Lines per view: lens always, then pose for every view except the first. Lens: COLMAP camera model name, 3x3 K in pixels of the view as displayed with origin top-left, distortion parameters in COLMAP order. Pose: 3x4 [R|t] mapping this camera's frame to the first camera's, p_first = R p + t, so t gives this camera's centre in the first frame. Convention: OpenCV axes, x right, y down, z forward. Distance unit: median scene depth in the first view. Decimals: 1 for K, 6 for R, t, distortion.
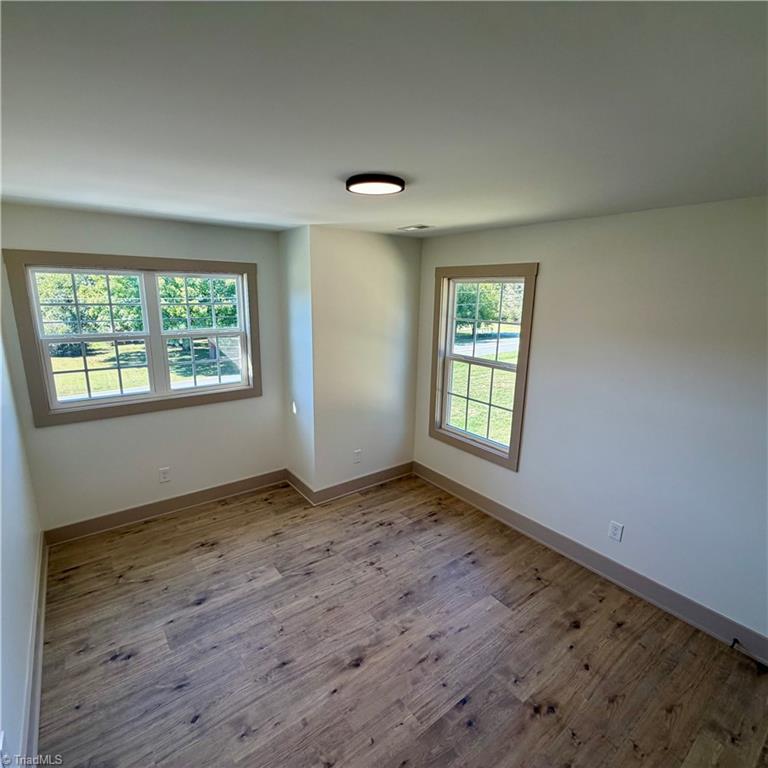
lens RADIAL K [[408.7, 0, 383.1], [0, 408.7, 383.0], [0, 0, 1]] dist [0.001739, 0.000290]
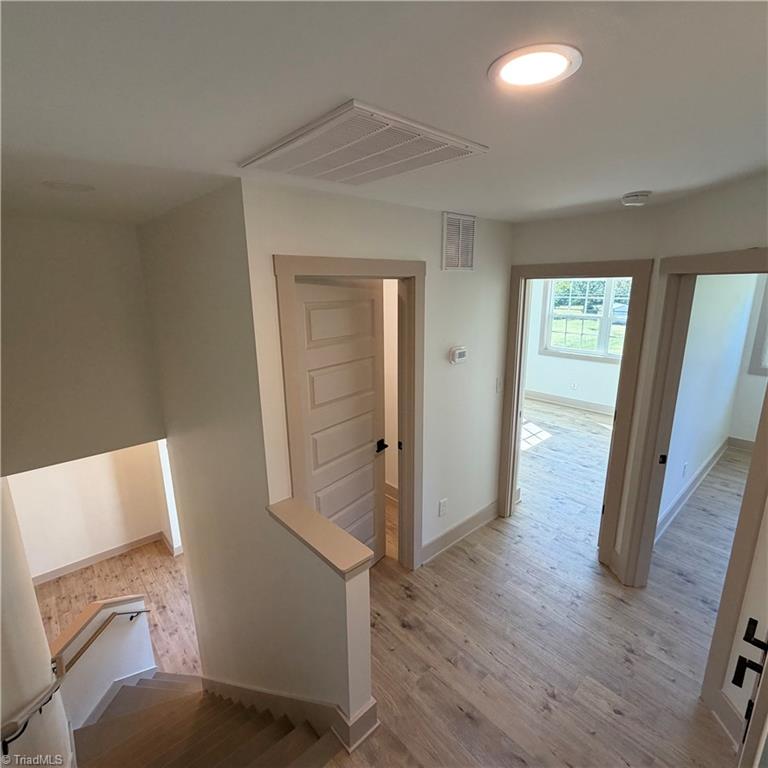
lens RADIAL K [[408.7, 0, 383.0], [0, 408.7, 385.0], [0, 0, 1]] dist [0.001739, 0.000290]
pose [[0.076403, 0.210107, -0.974689, 0.859759], [-0.208843, 0.959234, 0.190405, -0.148087], [0.974960, 0.189010, 0.117167, 0.657285]]
